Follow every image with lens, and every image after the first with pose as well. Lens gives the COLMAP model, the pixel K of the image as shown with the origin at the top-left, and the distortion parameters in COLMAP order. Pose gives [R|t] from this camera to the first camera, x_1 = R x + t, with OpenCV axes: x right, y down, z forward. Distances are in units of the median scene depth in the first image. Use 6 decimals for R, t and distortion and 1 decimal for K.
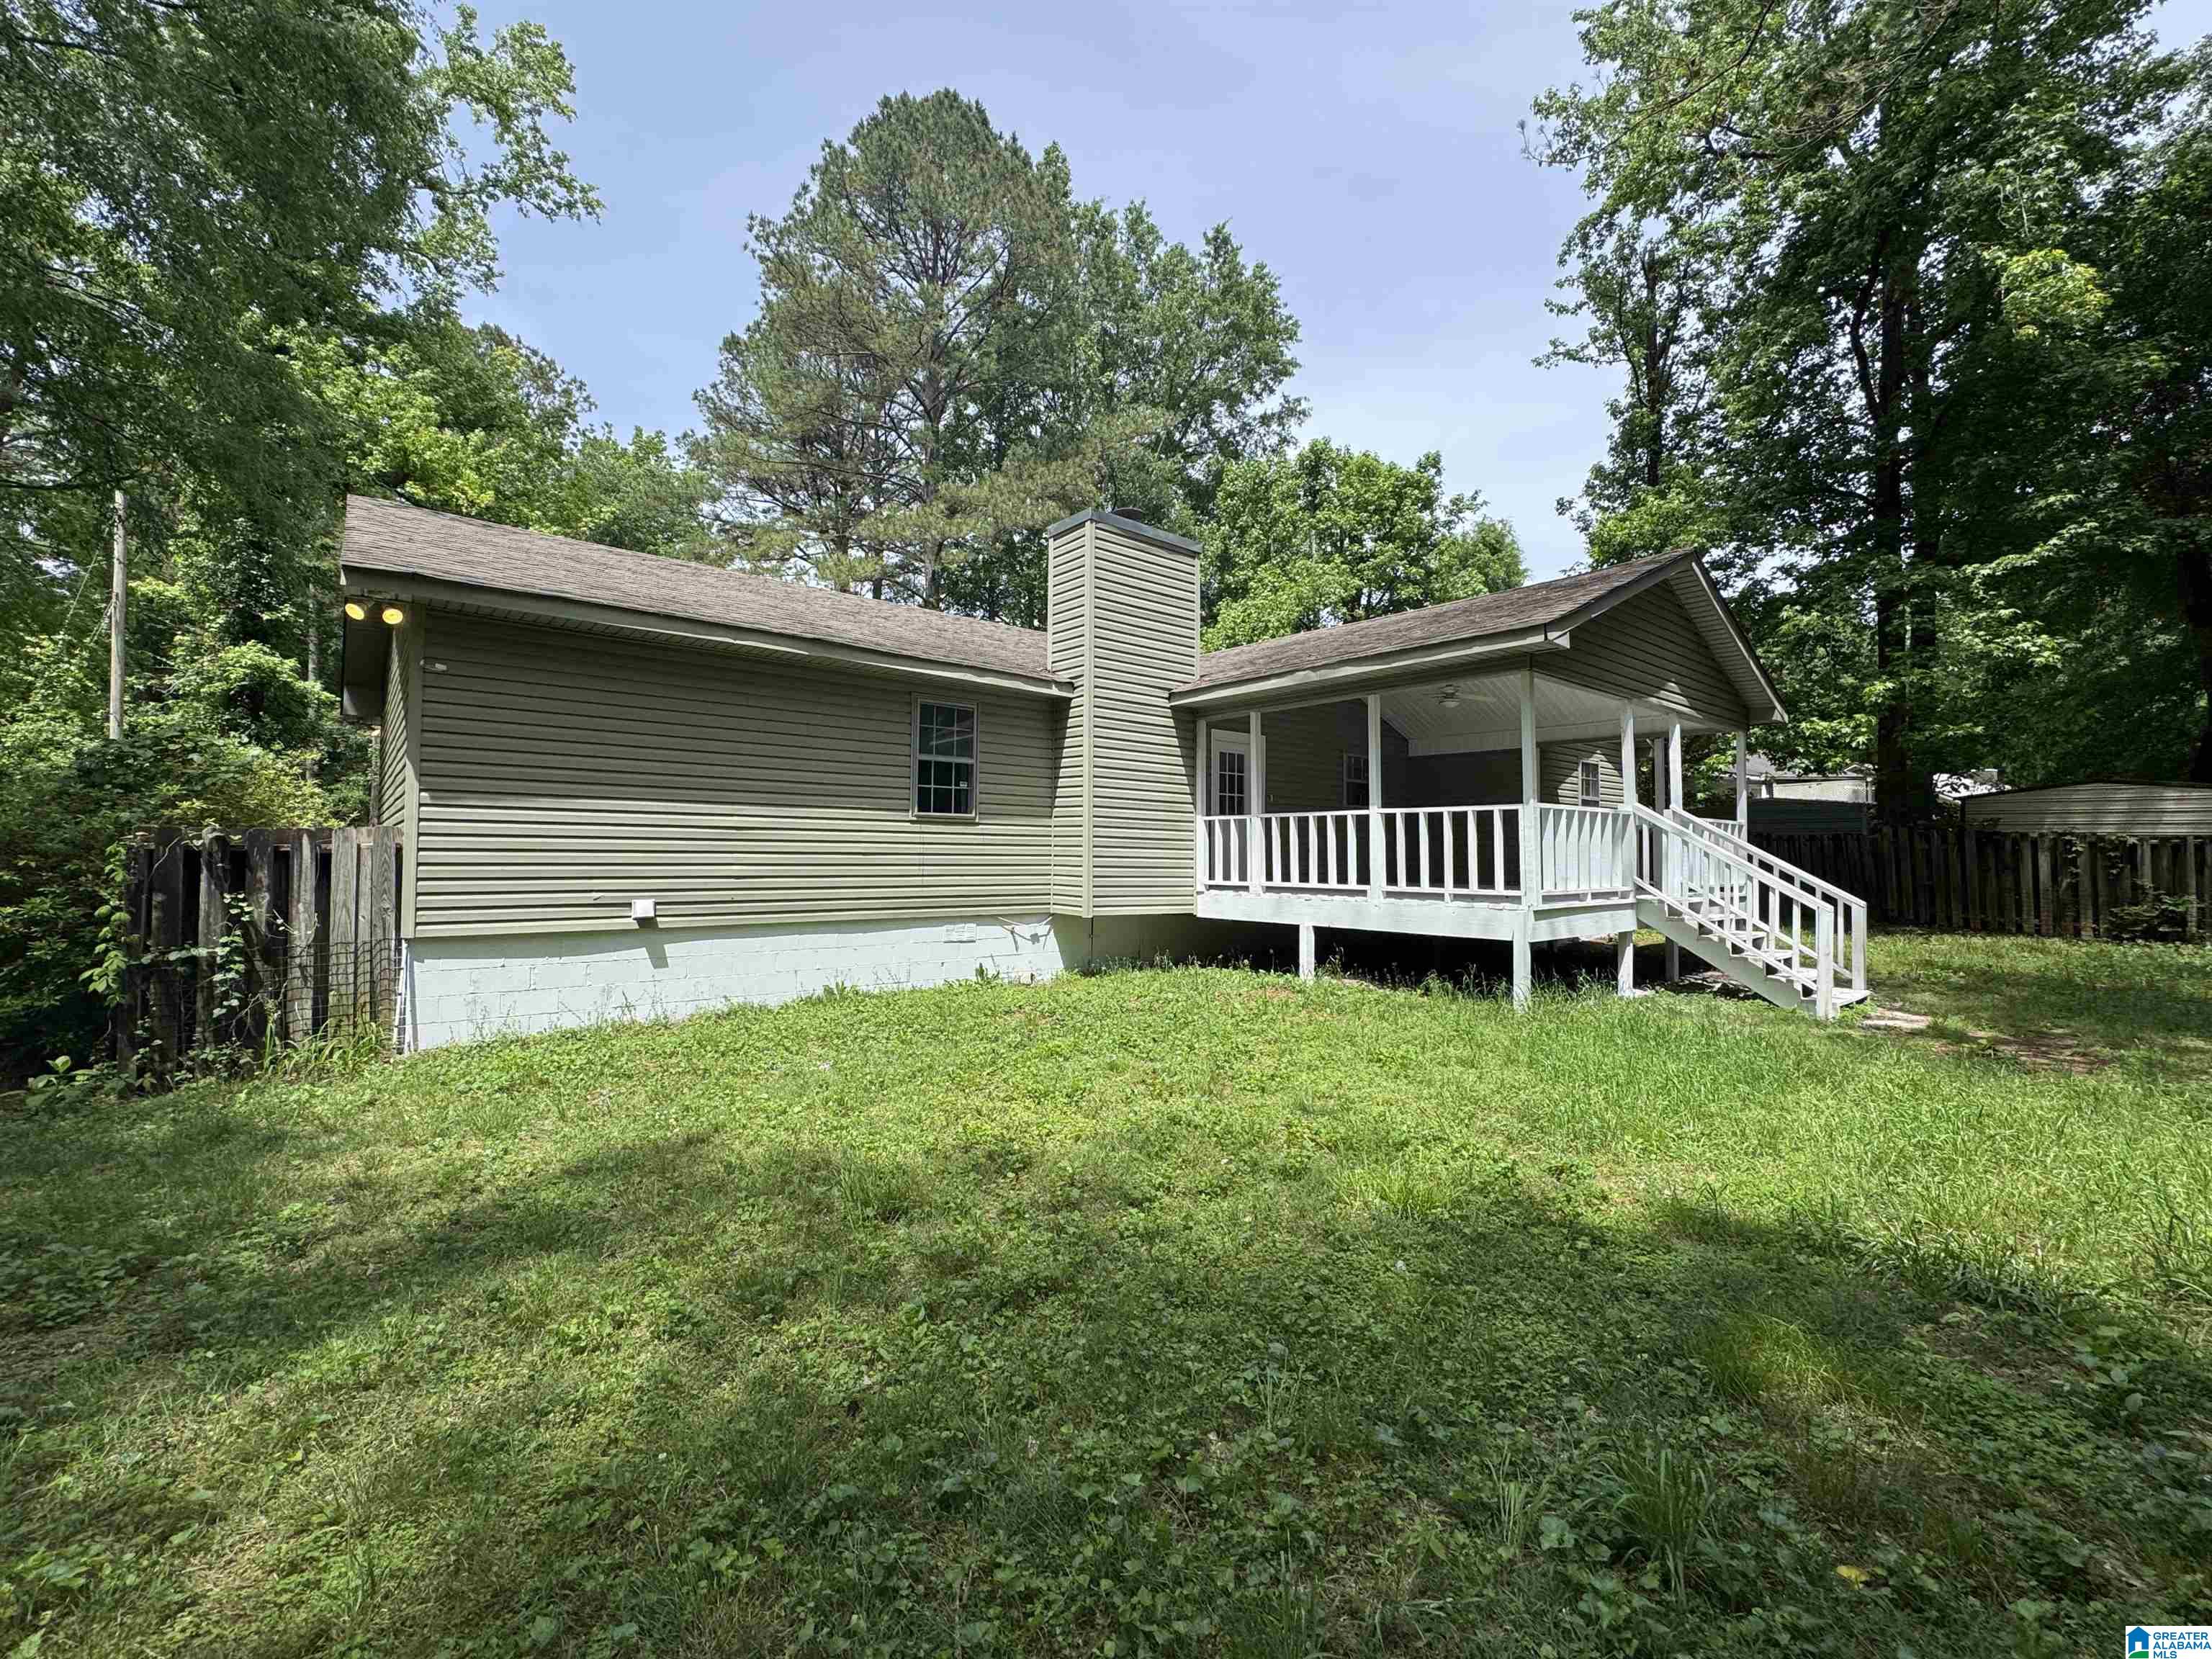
lens RADIAL K [[885.9, 0, 1103.2], [0, 885.9, 833.0], [0, 0, 1]] dist [-0.001737, 0.000086]
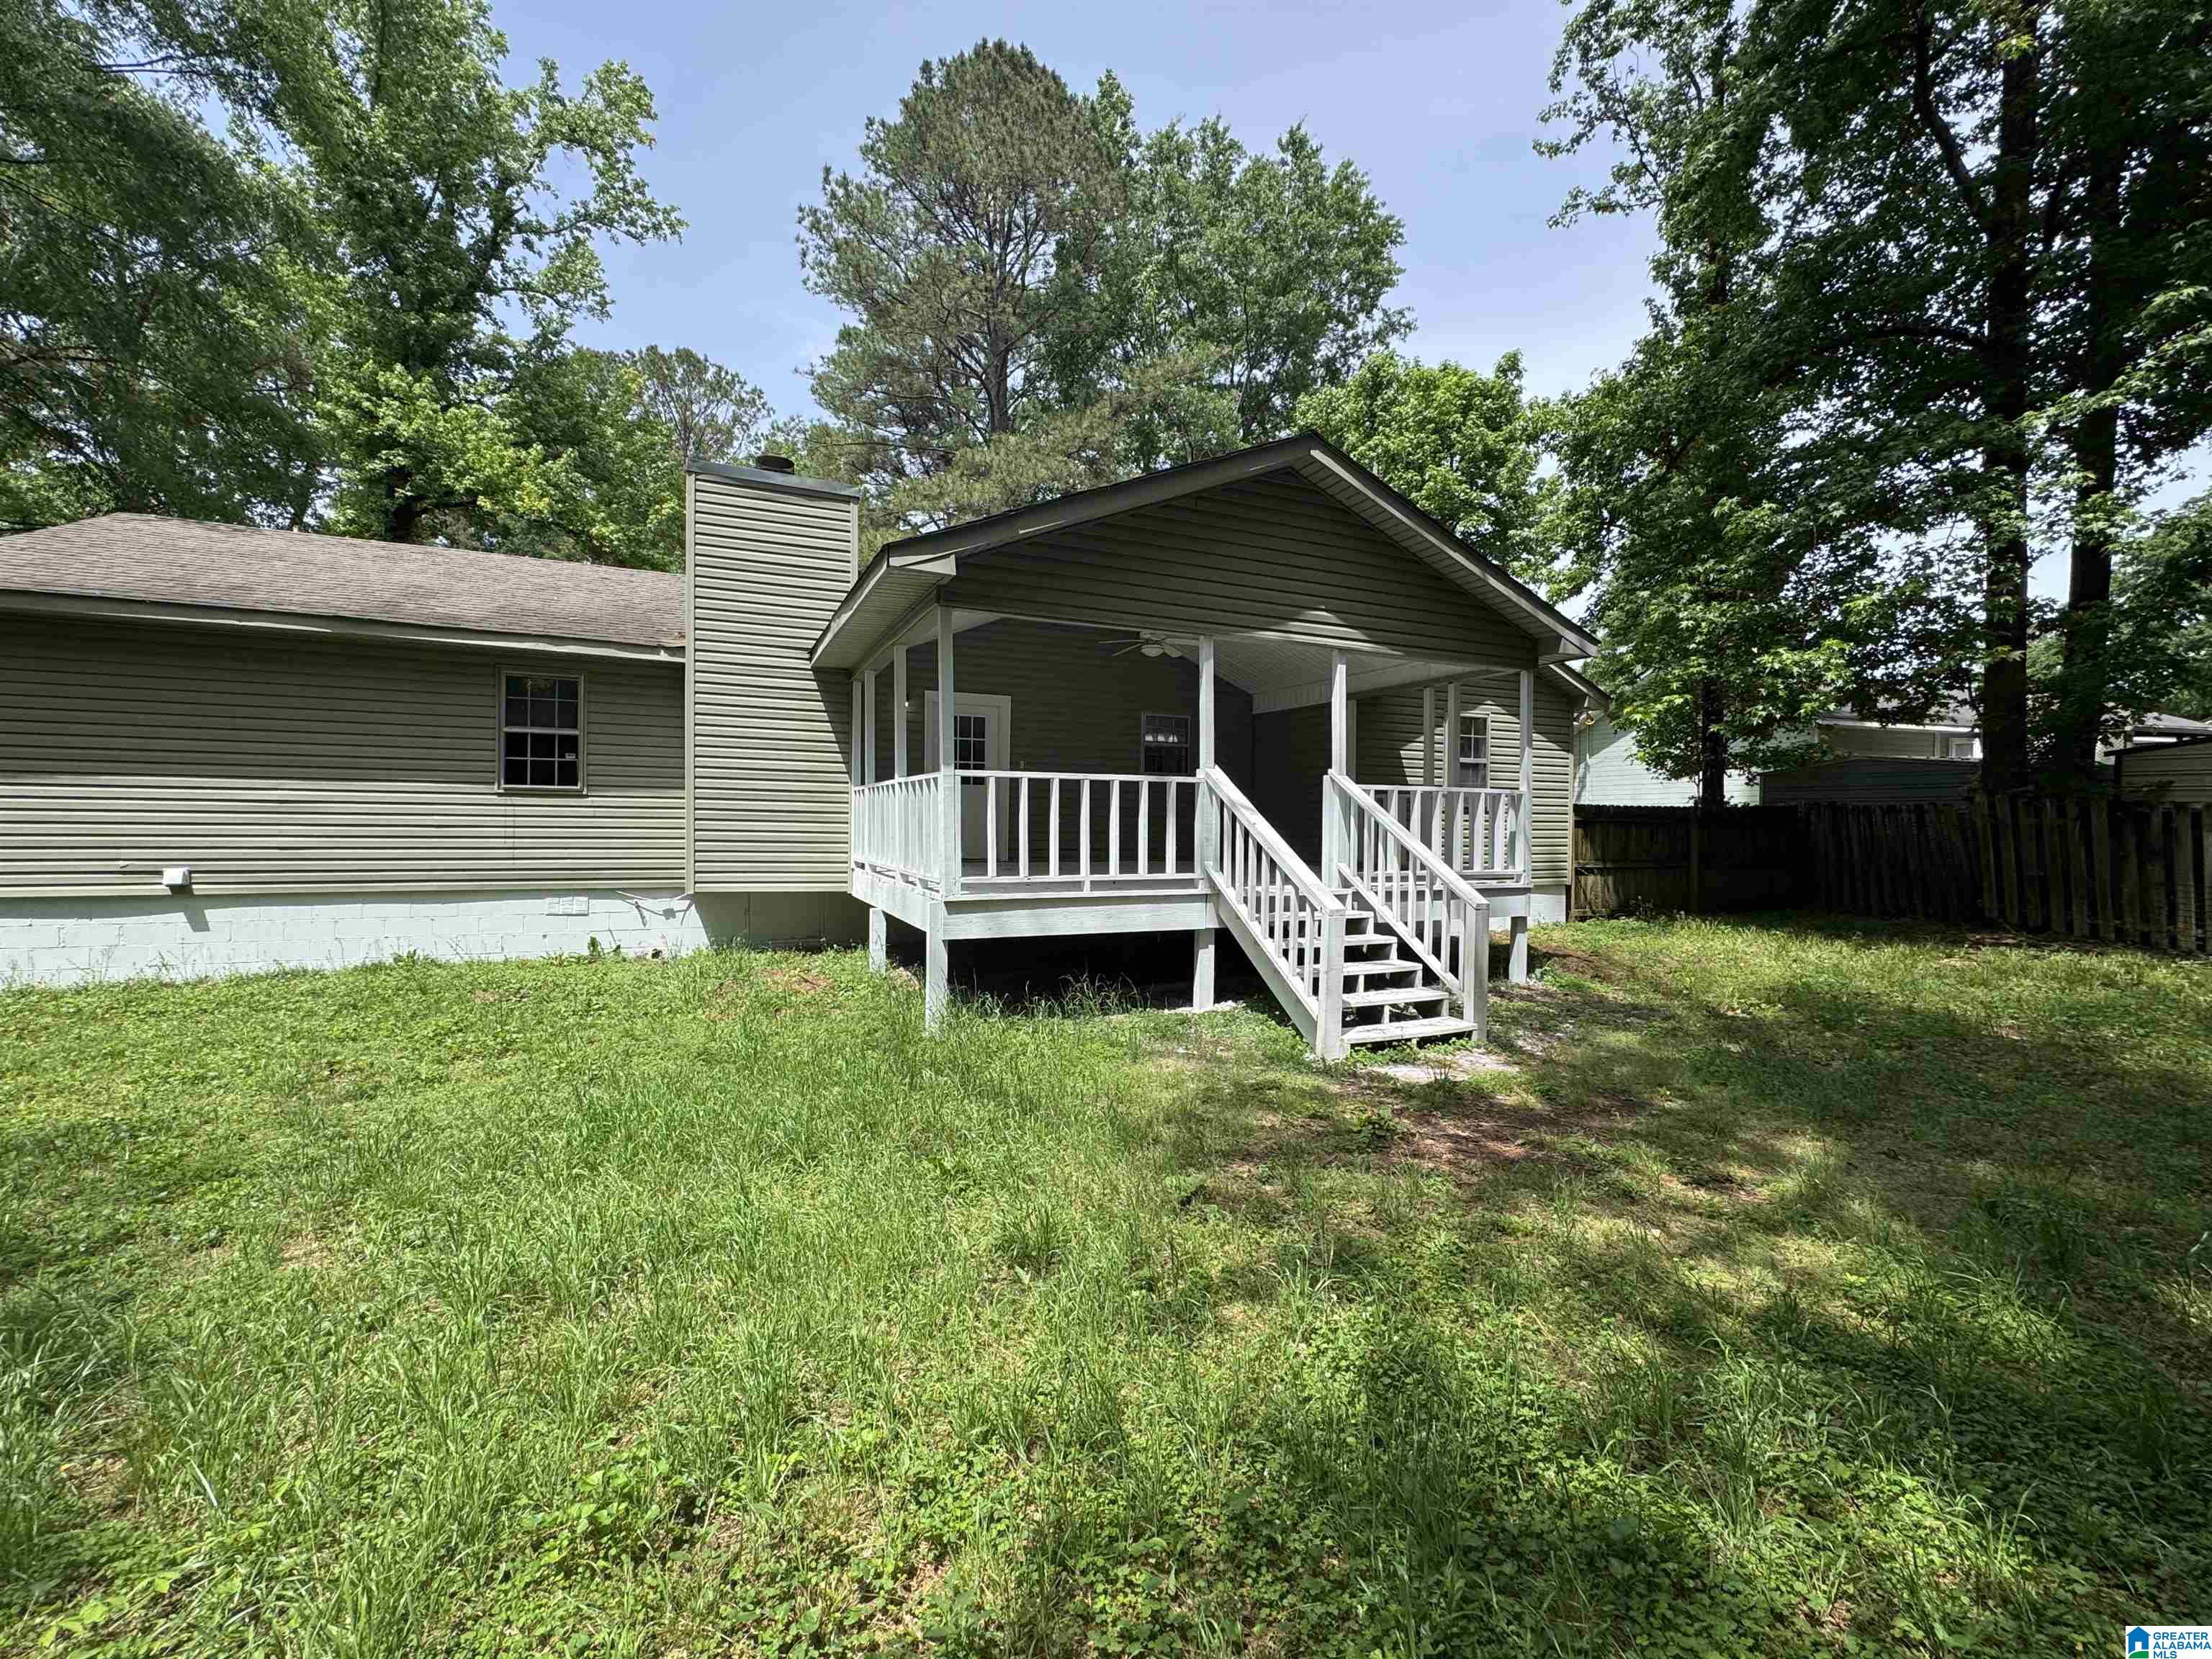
lens RADIAL K [[885.9, 0, 1103.2], [0, 885.9, 833.0], [0, 0, 1]] dist [-0.001737, 0.000086]
pose [[0.965244, 0.008137, -0.261223, 0.603860], [0.001370, 0.999344, 0.036190, -0.003704], [0.261346, -0.035290, 0.964600, 0.179826]]
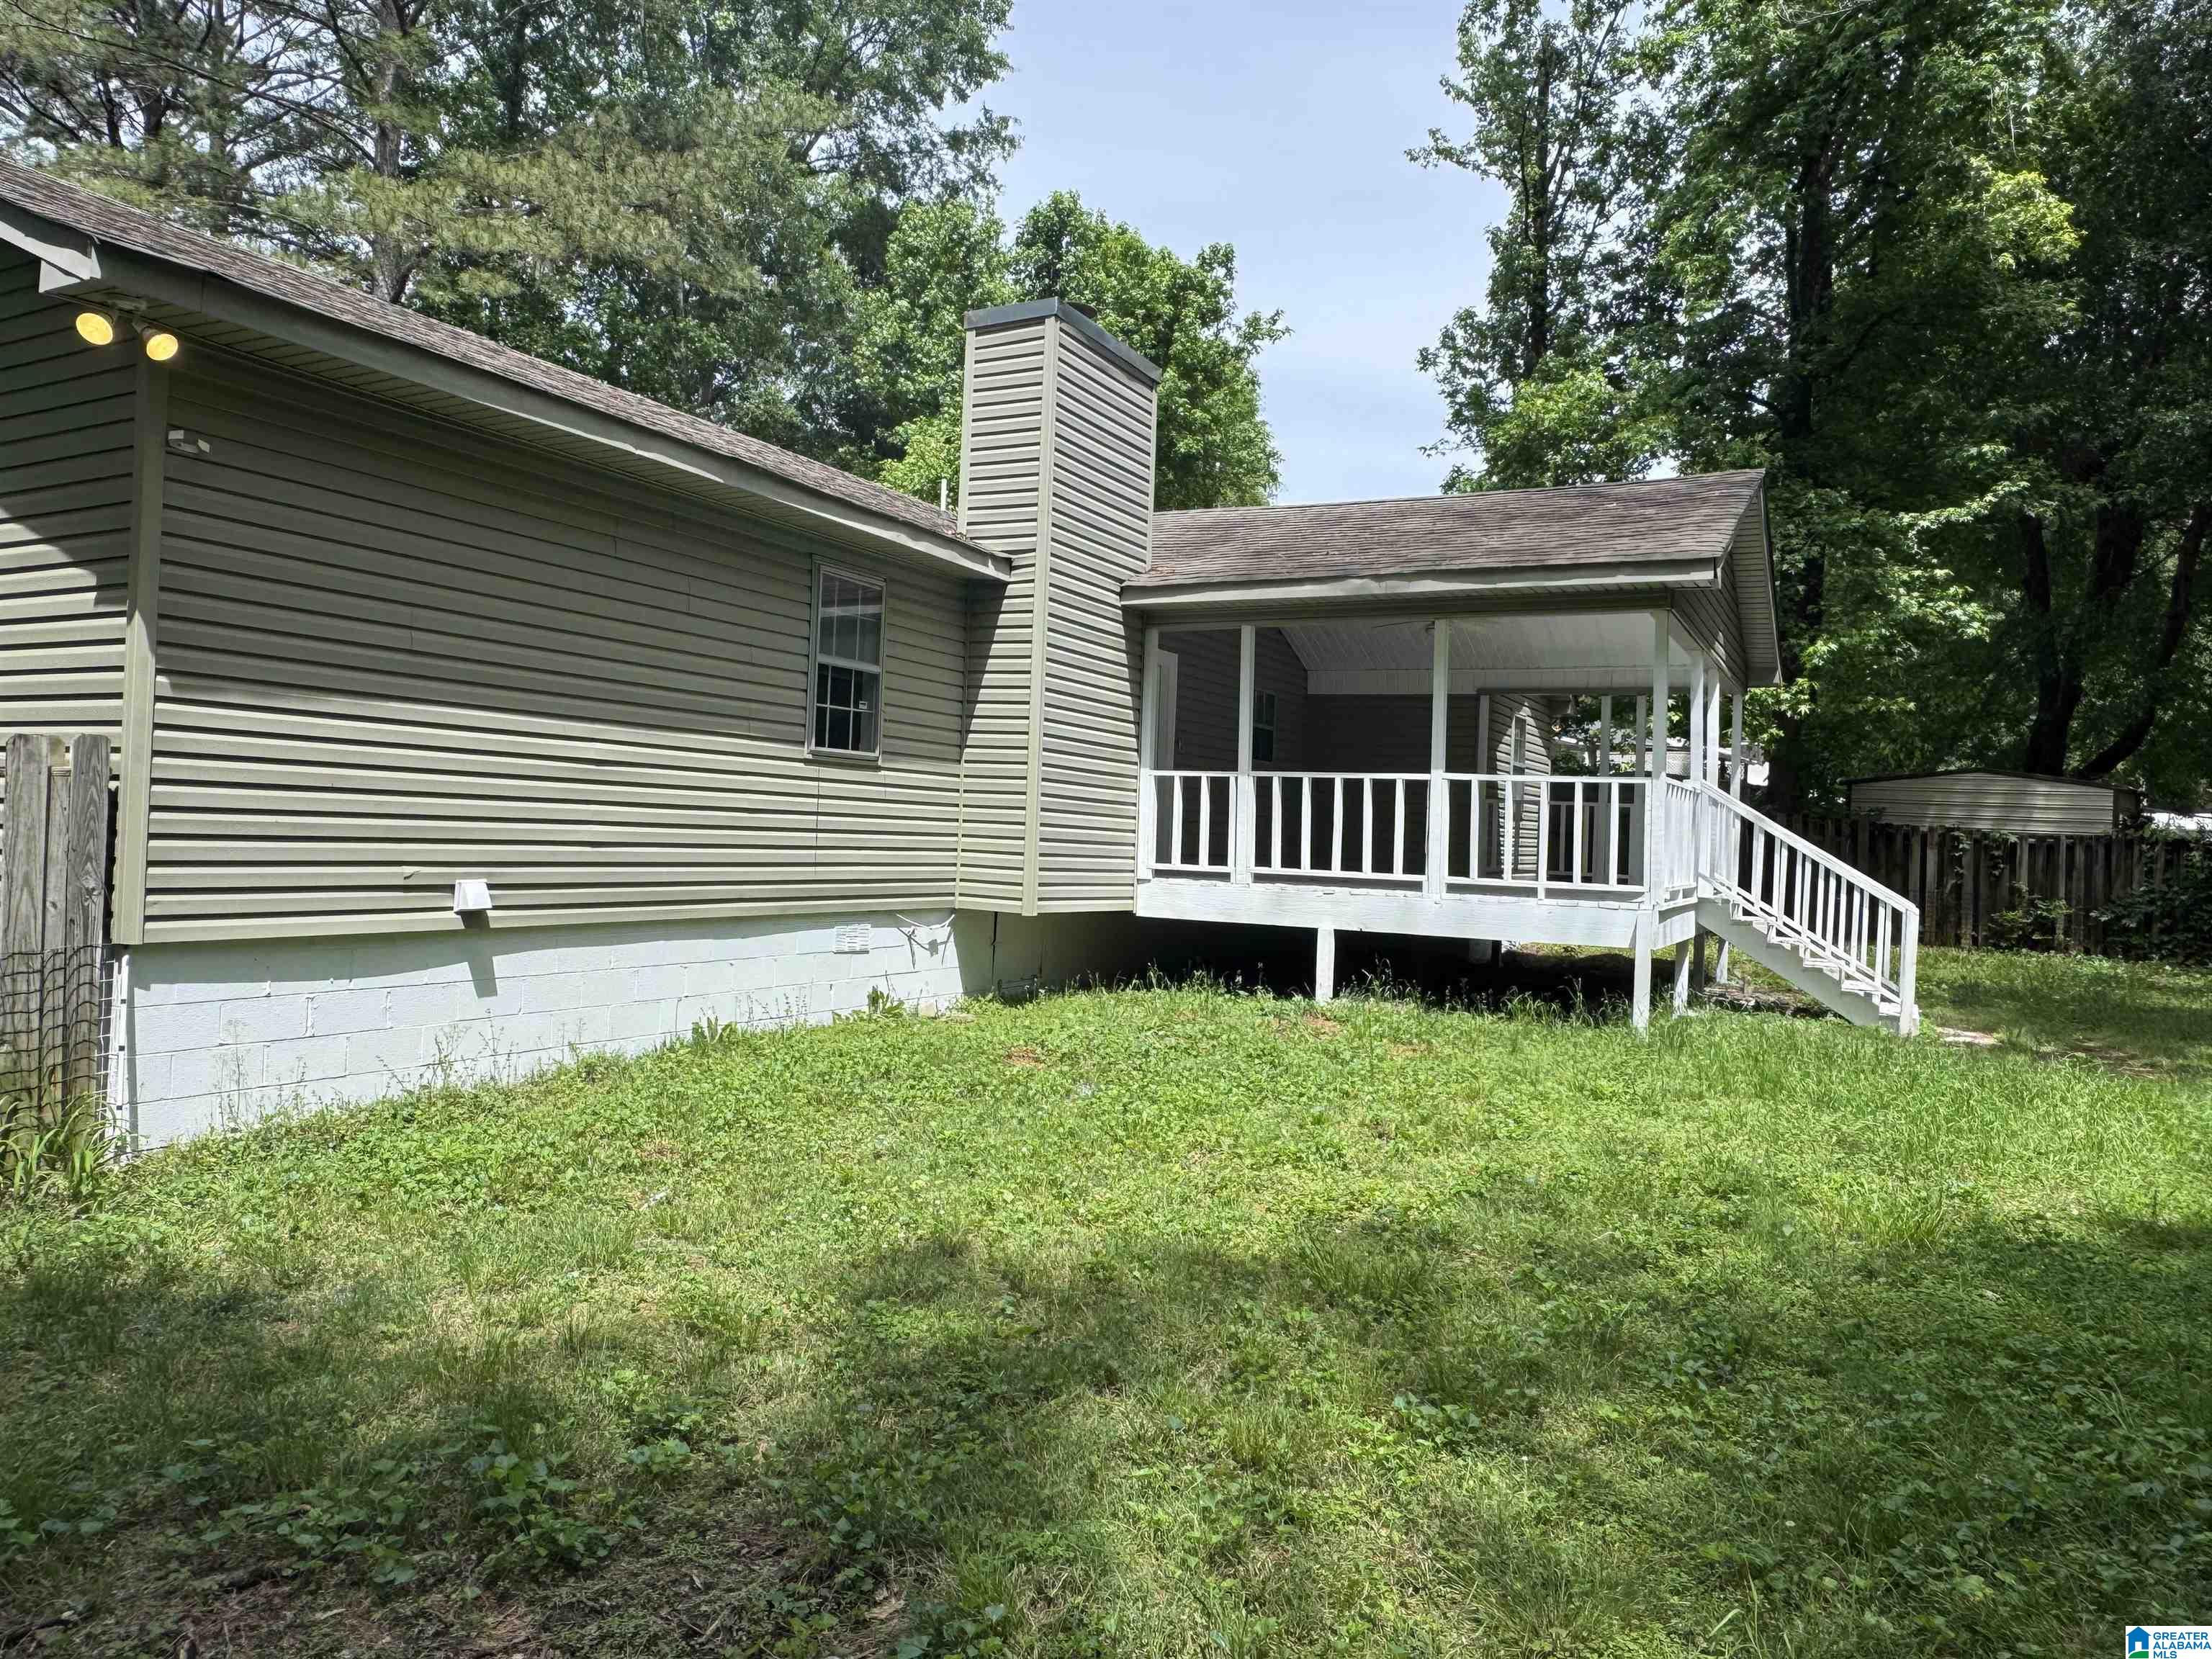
lens RADIAL K [[1424.4, 0, 1060.5], [0, 1424.4, 822.5], [0, 0, 1]] dist [-0.005034, -0.001492]
pose [[0.933618, 0.030486, 0.356971, -0.347141], [-0.040519, 0.998965, 0.020659, 0.002055], [-0.355972, -0.033751, 0.933887, -0.005830]]
